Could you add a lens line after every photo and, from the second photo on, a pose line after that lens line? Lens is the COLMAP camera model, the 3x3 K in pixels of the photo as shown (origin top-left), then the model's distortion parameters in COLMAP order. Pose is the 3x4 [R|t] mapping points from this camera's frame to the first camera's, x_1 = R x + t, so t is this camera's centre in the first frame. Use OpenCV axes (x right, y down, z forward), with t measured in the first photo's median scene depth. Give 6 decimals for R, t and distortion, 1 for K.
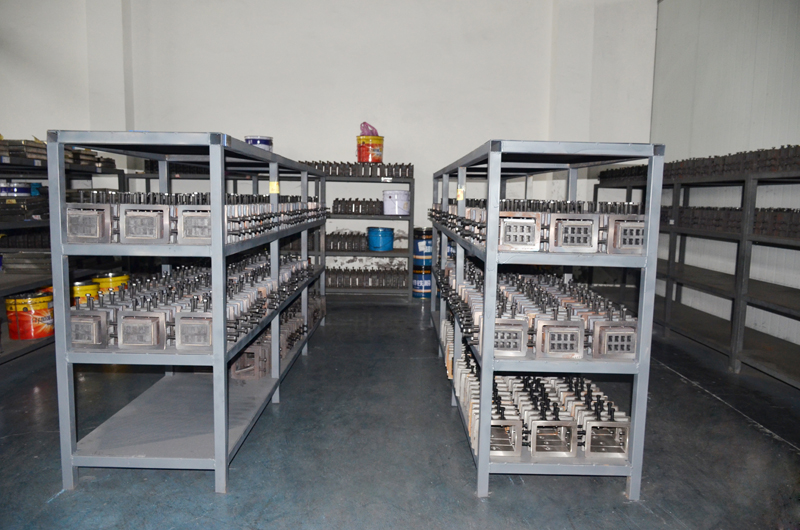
lens RADIAL K [[604.1, 0, 400.0], [0, 604.1, 265.0], [0, 0, 1]] dist [-0.028224, -0.002917]
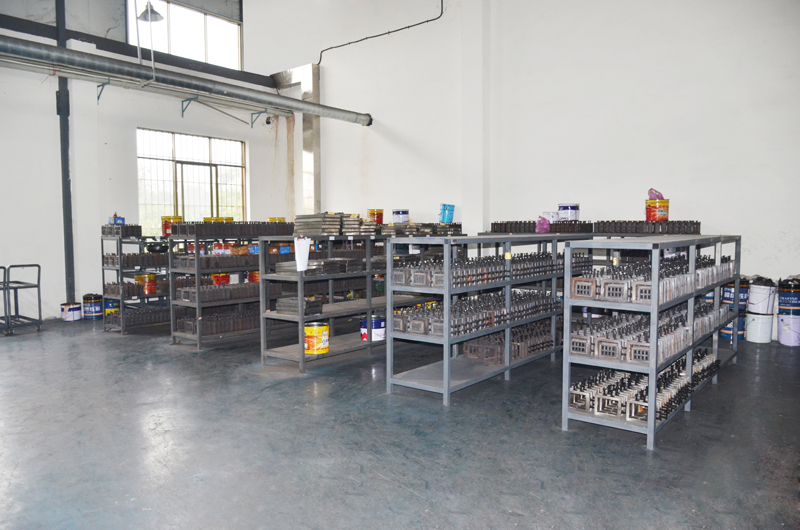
lens RADIAL K [[604.1, 0, 400.0], [0, 604.1, 265.0], [0, 0, 1]] dist [-0.028224, -0.002917]
pose [[0.786571, 0.018127, -0.617234, 0.879681], [-0.051547, 0.998008, -0.036380, -0.030545], [0.615345, 0.060432, 0.785938, -0.802873]]
